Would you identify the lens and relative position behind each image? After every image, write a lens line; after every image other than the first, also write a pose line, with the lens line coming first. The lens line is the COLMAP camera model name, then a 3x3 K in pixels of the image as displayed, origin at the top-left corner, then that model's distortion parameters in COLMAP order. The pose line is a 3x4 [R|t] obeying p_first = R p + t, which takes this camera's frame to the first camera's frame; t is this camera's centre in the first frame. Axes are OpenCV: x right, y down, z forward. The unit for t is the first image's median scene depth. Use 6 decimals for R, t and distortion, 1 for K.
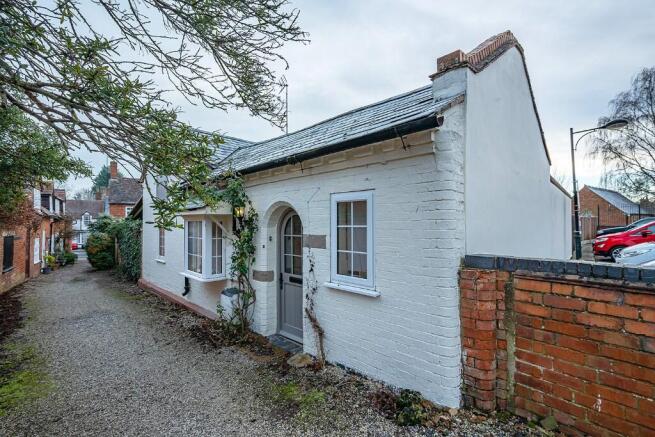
lens RADIAL K [[289.1, 0, 327.6], [0, 289.1, 217.3], [0, 0, 1]] dist [0.000071, 0.000333]
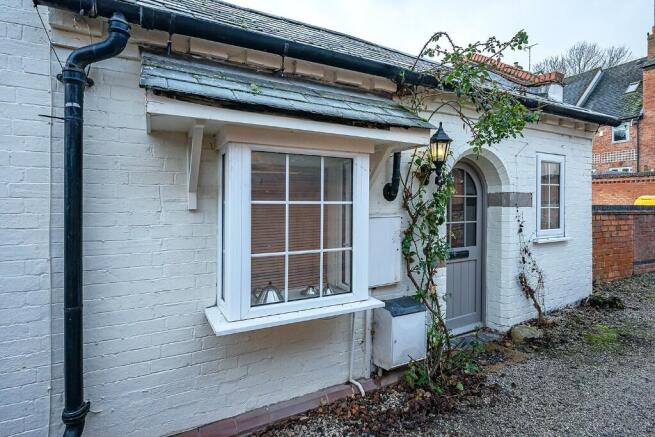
lens RADIAL K [[342.2, 0, 337.7], [0, 342.2, 204.7], [0, 0, 1]] dist [0.000492, 0.000066]
pose [[0.271662, 0.001774, 0.962391, -1.220528], [-0.020383, 0.999785, 0.003910, 0.104036], [-0.962177, -0.020679, 0.271640, 1.229640]]
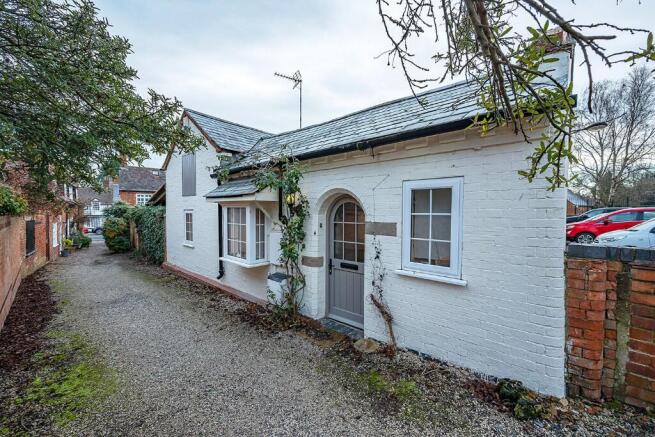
lens RADIAL K [[251.9, 0, 329.2], [0, 251.9, 217.6], [0, 0, 1]] dist [-0.002174, 0.000082]
pose [[0.998022, 0.007859, 0.062371, -0.270971], [-0.010750, 0.998877, 0.046142, 0.006263], [-0.061939, -0.046722, 0.996986, 0.140397]]
